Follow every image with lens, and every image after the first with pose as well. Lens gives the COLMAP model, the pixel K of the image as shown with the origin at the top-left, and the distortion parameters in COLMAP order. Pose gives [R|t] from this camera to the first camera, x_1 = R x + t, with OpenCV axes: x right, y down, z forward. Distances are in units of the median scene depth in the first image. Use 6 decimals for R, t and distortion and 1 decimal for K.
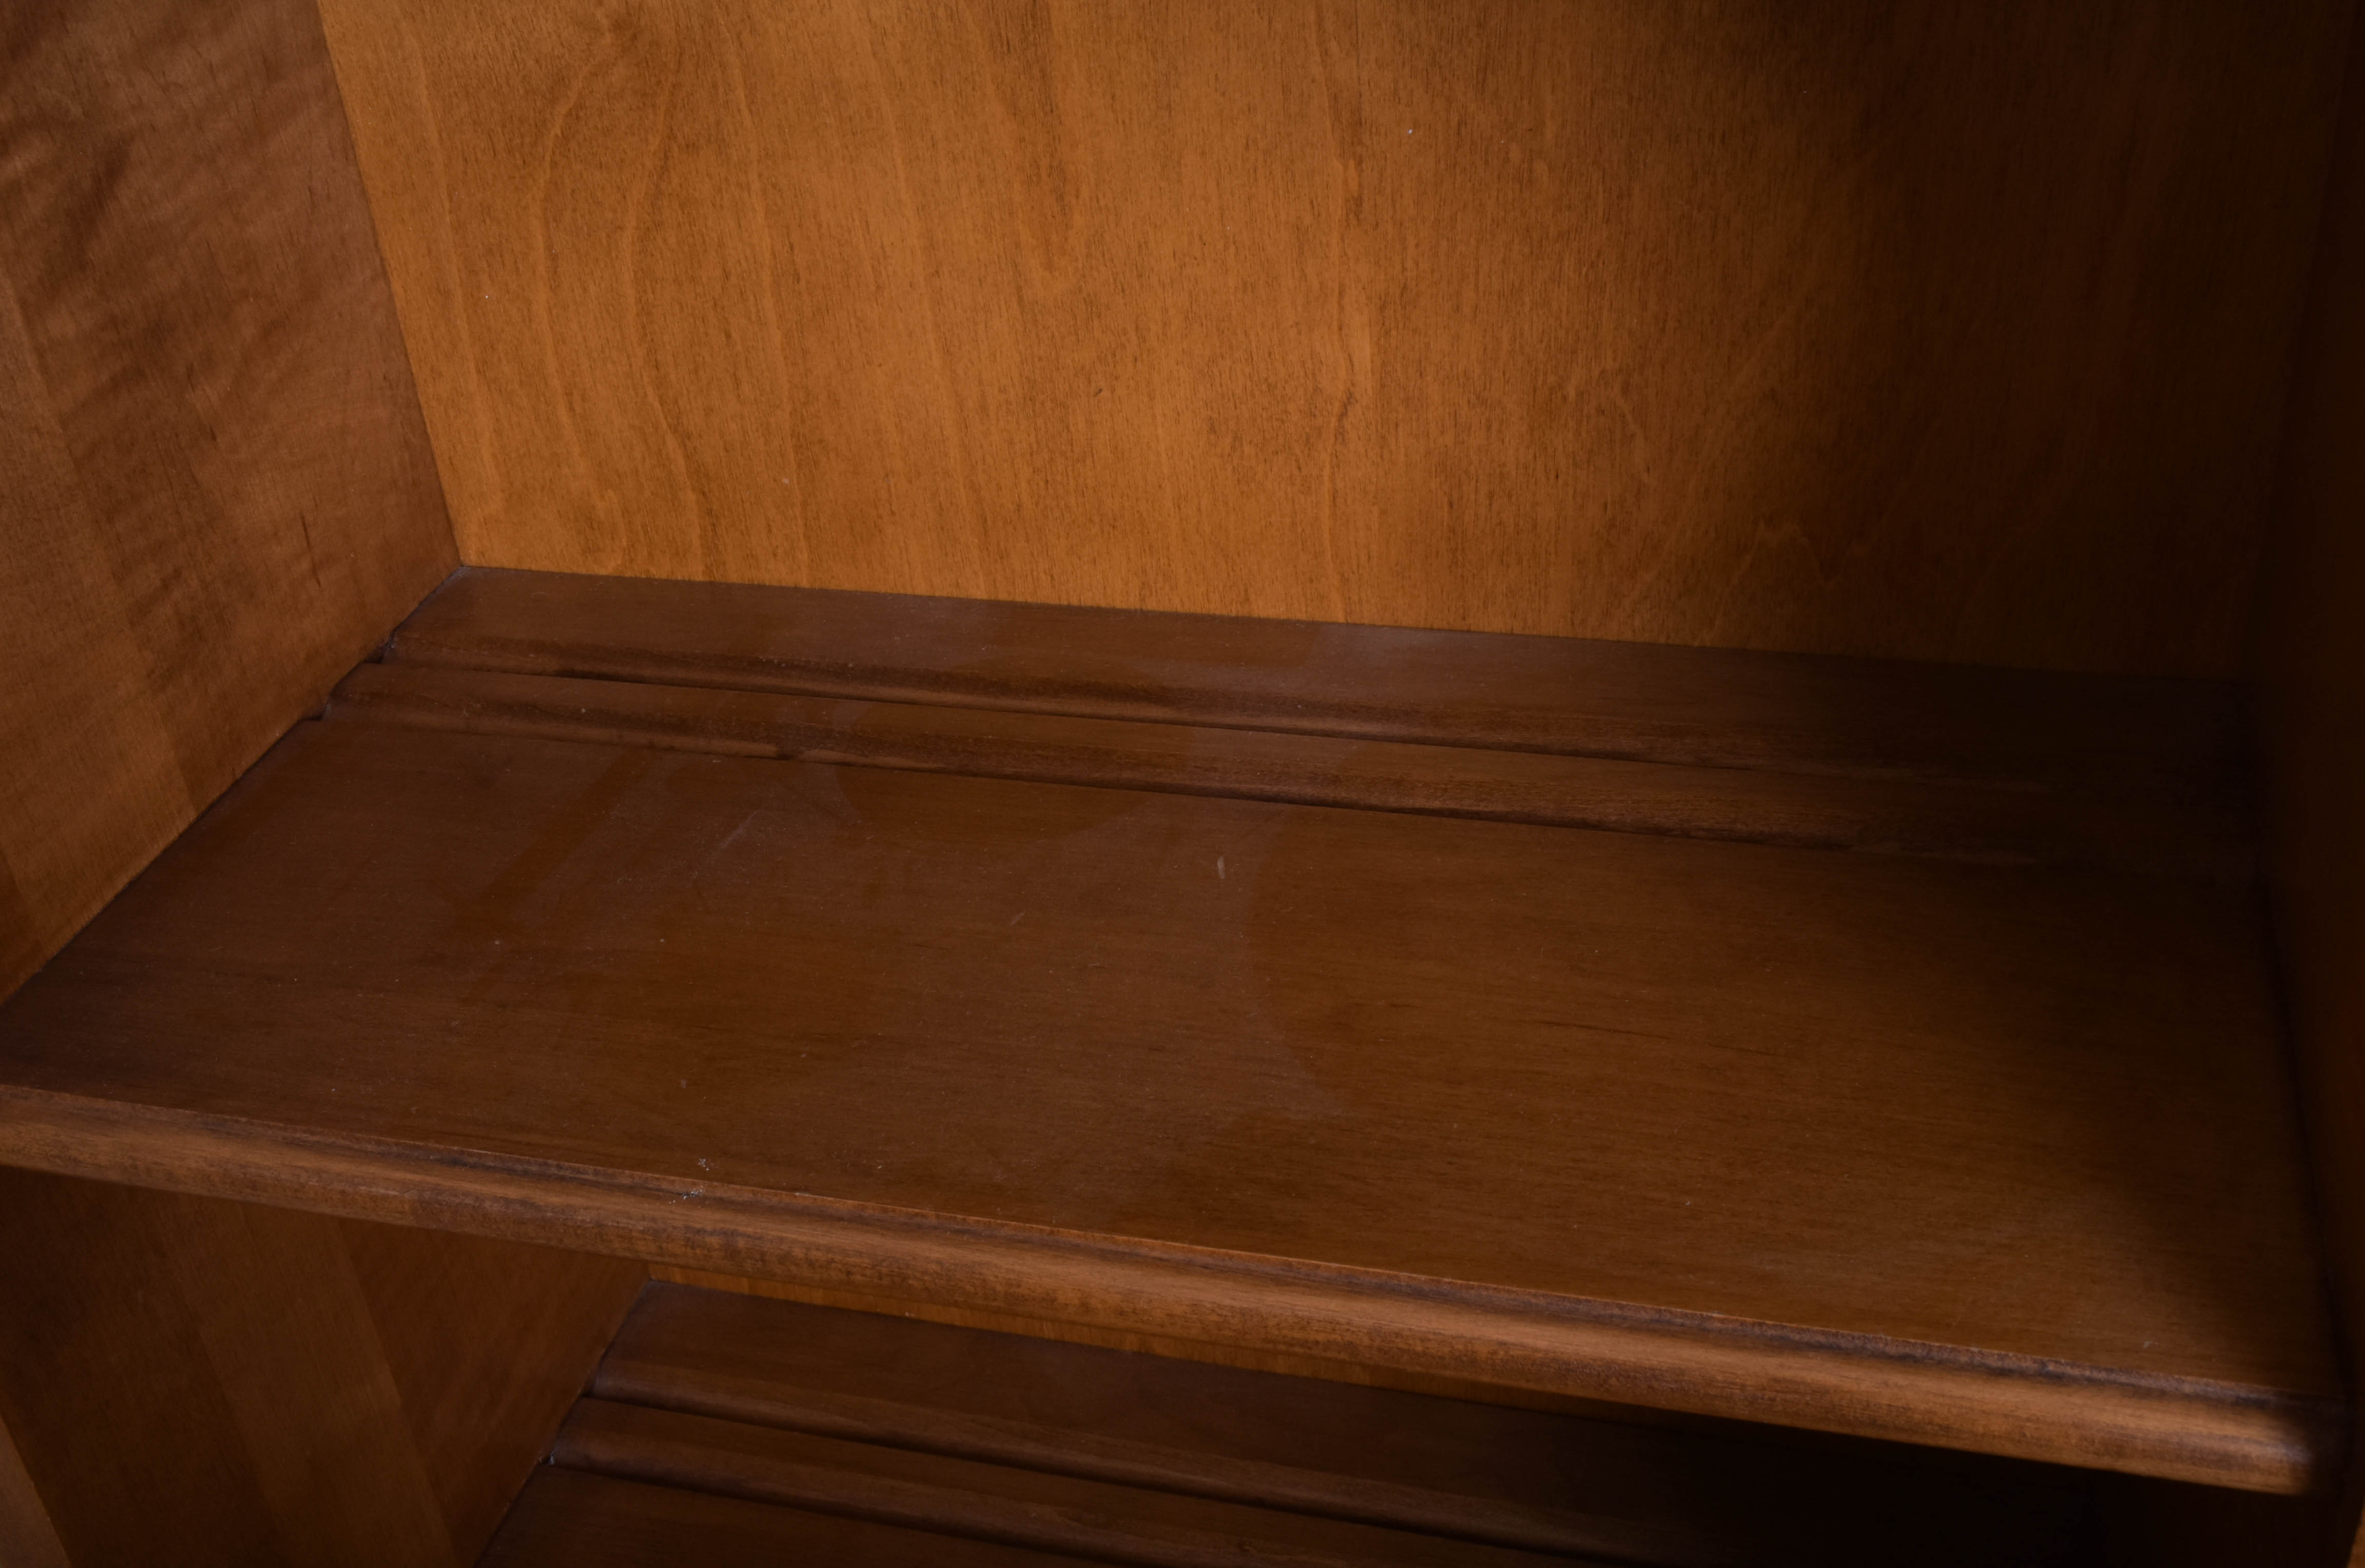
lens RADIAL K [[2464.2, 0, 1182.5], [0, 2464.2, 784.0], [0, 0, 1]] dist [-0.021850, -0.001240]
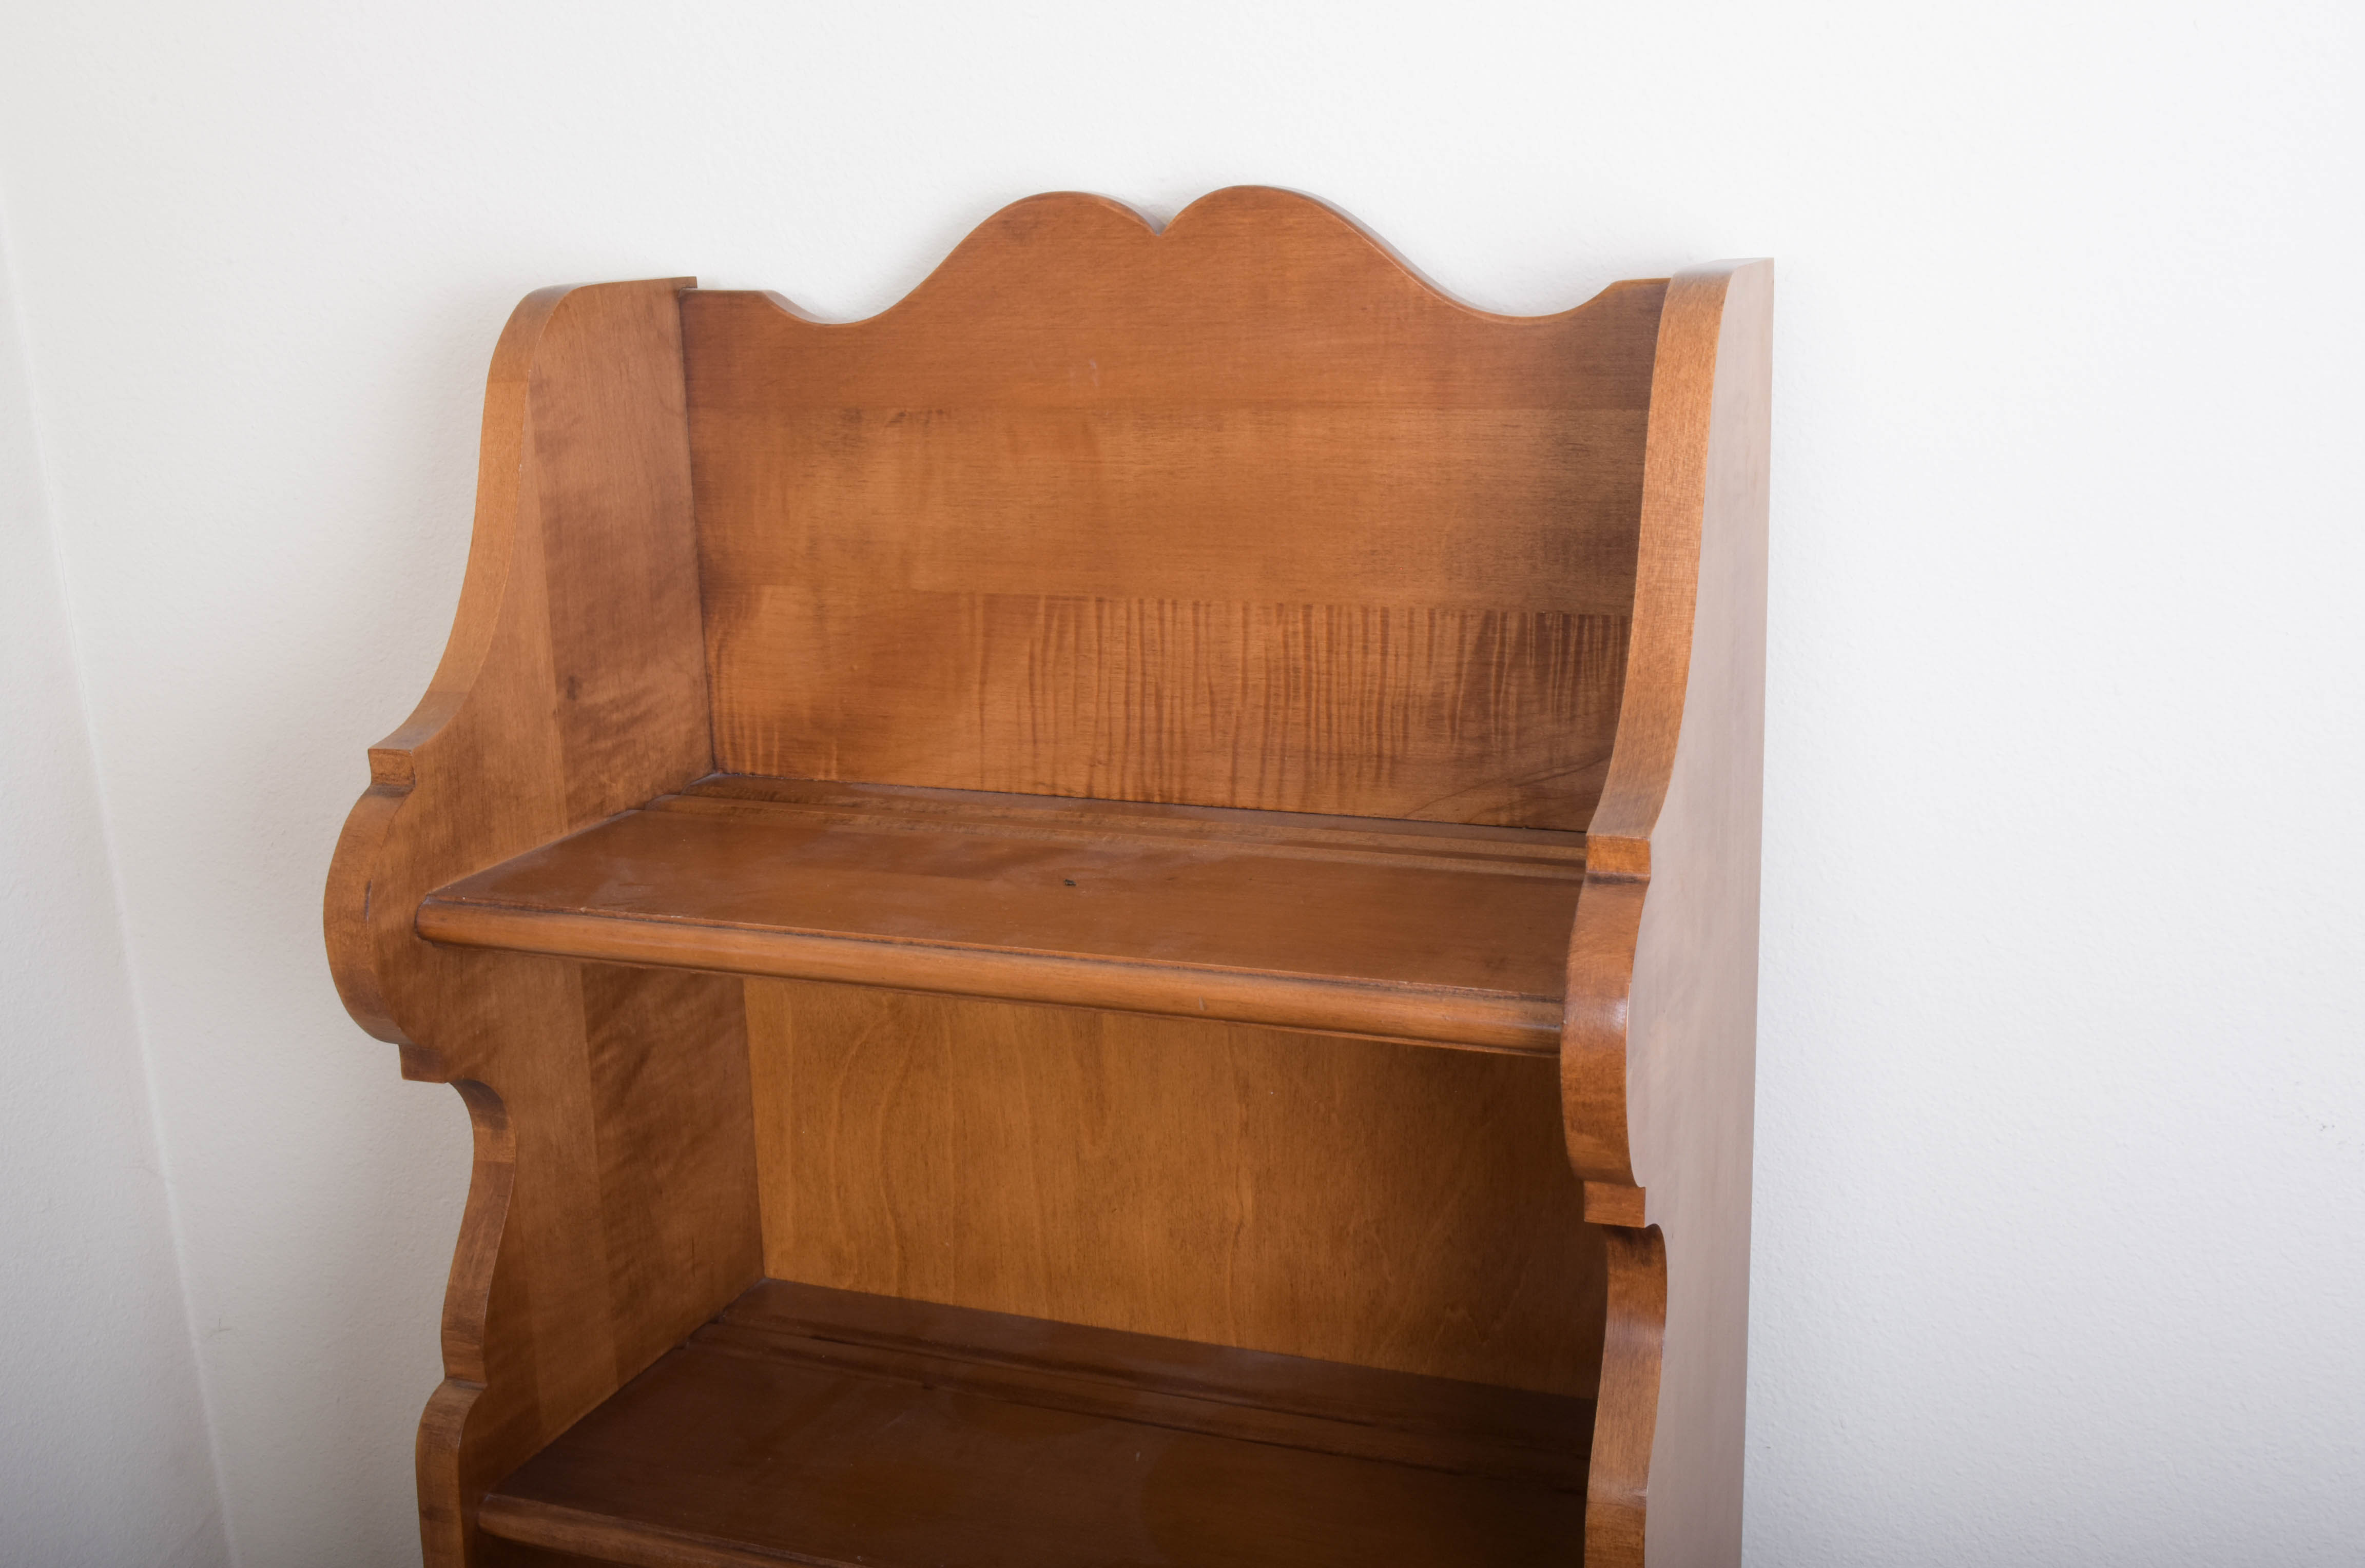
lens RADIAL K [[2464.2, 0, 1182.5], [0, 2464.2, 784.0], [0, 0, 1]] dist [-0.021850, -0.001240]
pose [[0.992996, 0.069379, -0.095637, 0.176249], [-0.097301, 0.939369, -0.328814, 0.150589], [0.067026, 0.335817, 0.939540, -0.887012]]
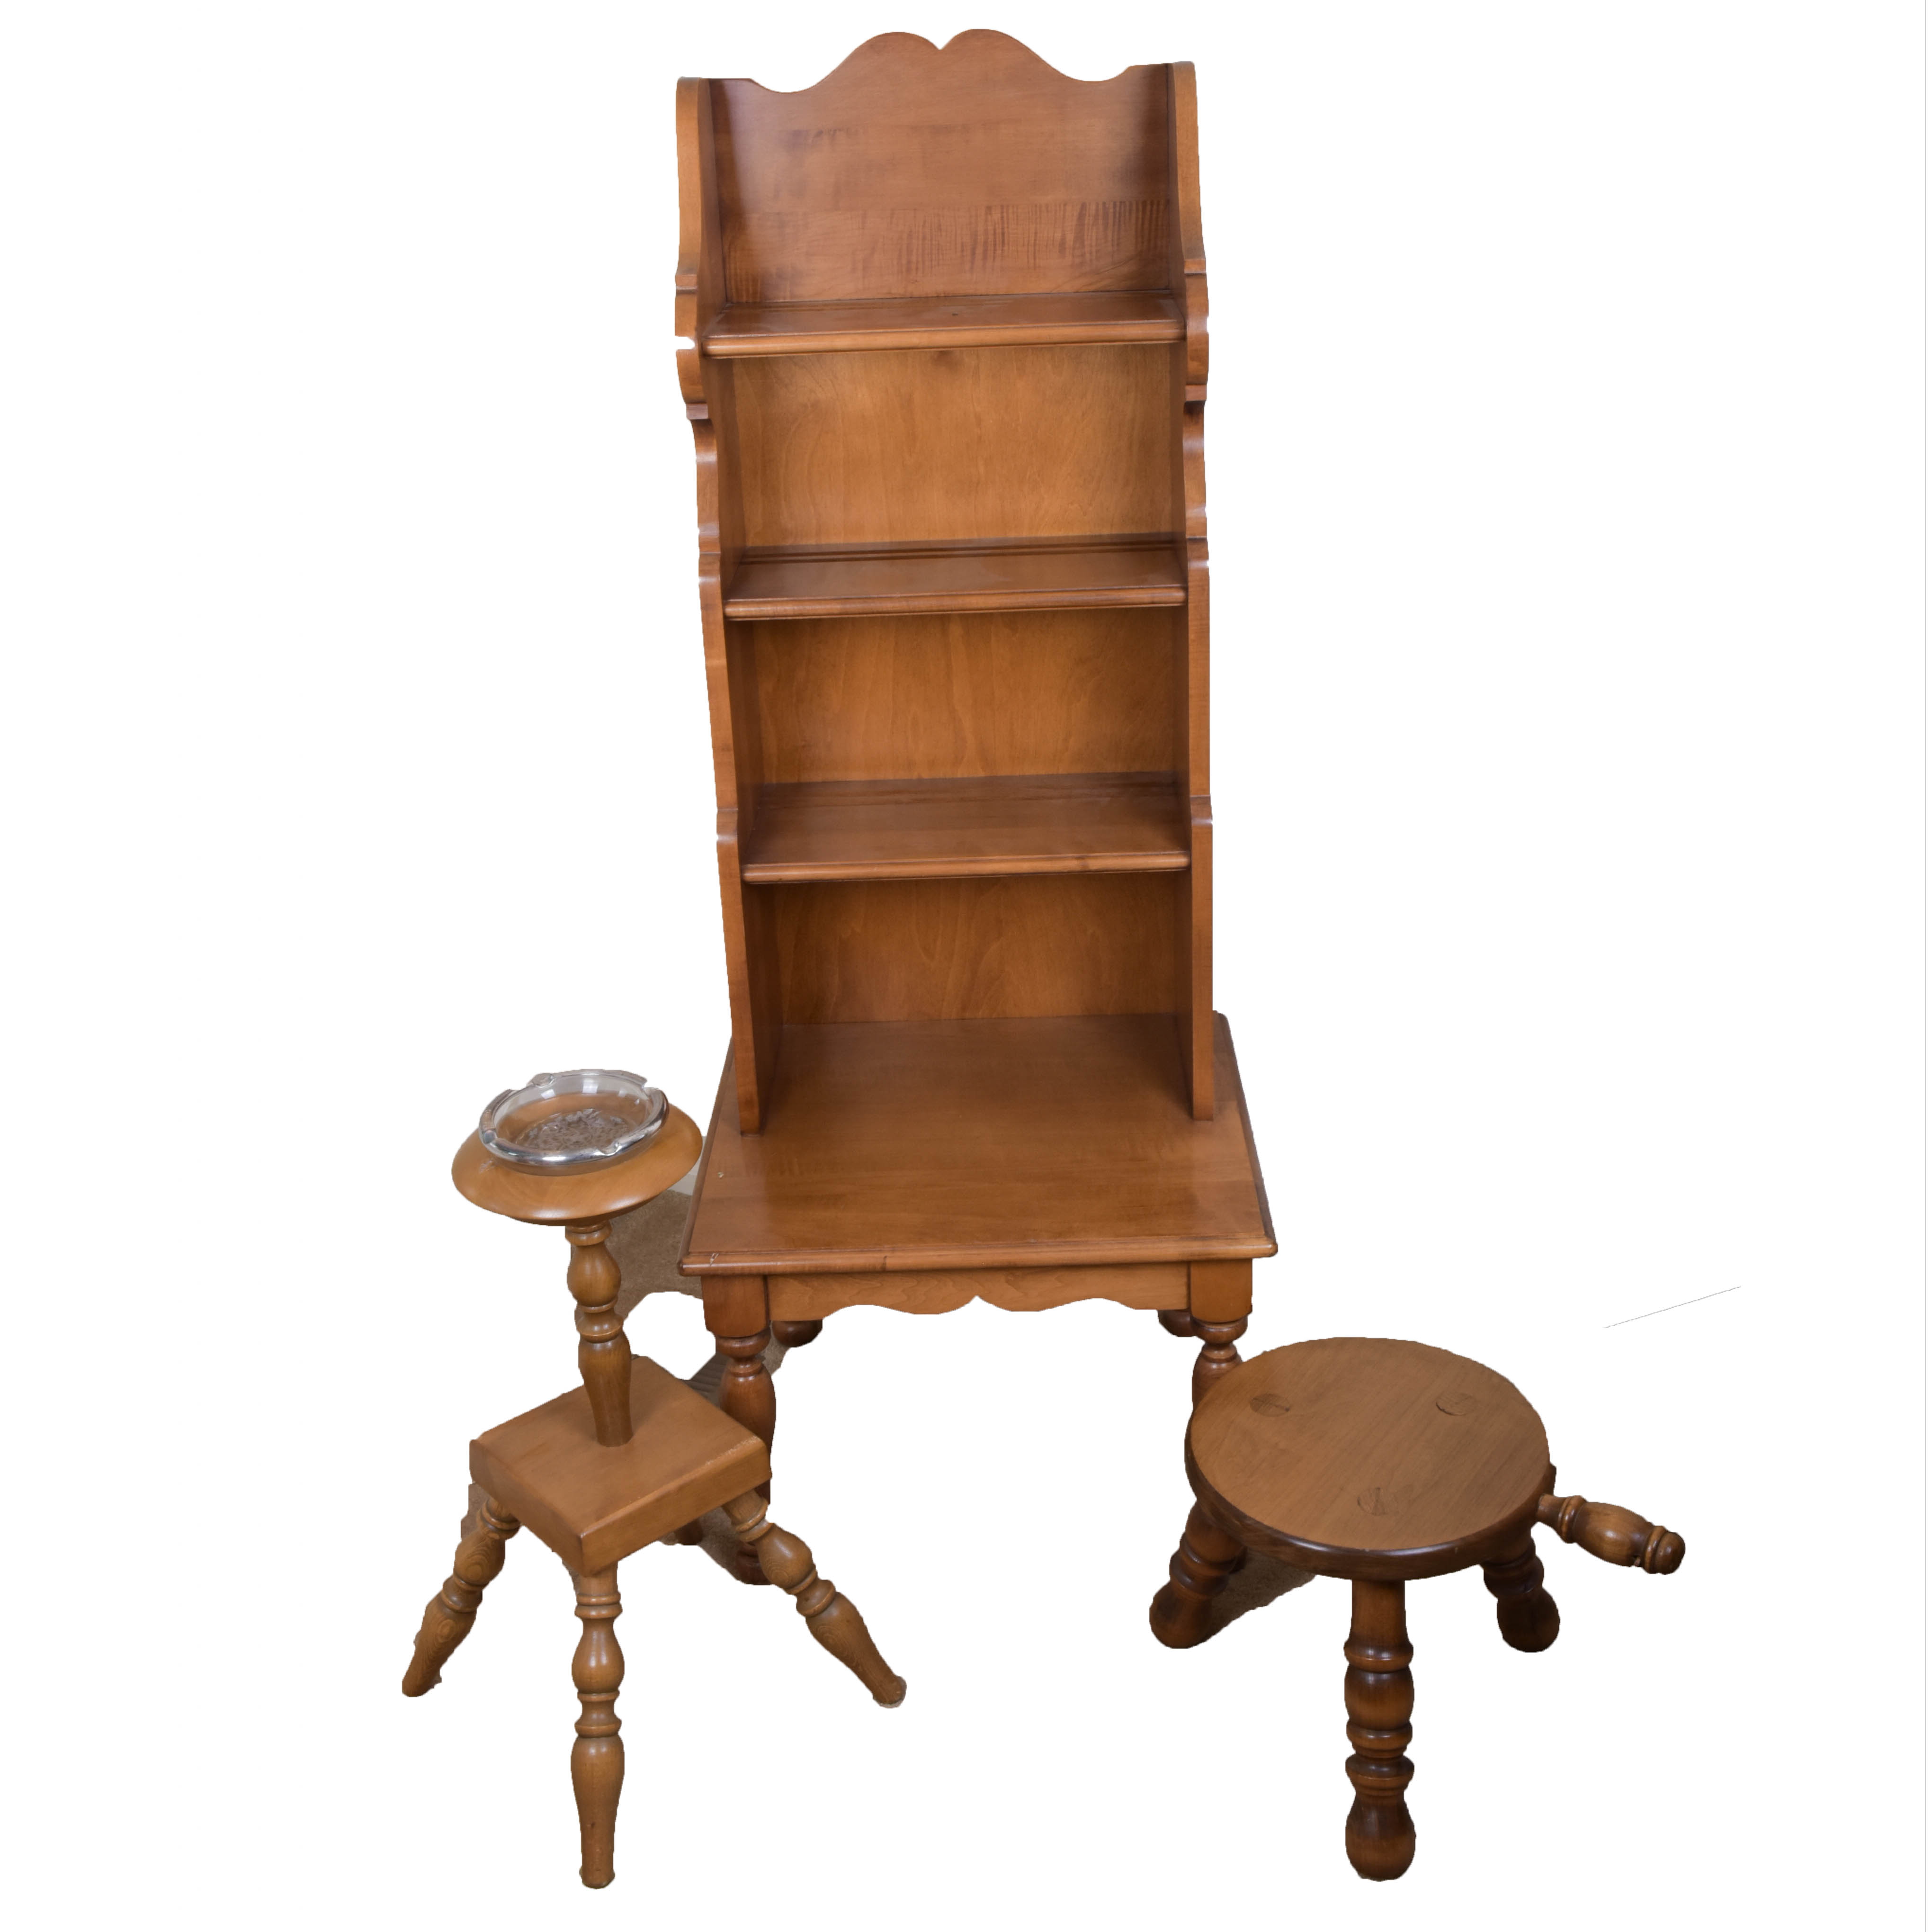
lens RADIAL K [[2333.2, 0, 1018.3], [0, 2333.2, 893.3], [0, 0, 1]] dist [-0.010863, -0.011324]
pose [[0.961698, -0.060067, 0.267447, -1.021723], [0.115667, 0.973501, -0.197276, 1.388583], [-0.248510, 0.220655, 0.943162, -2.806649]]
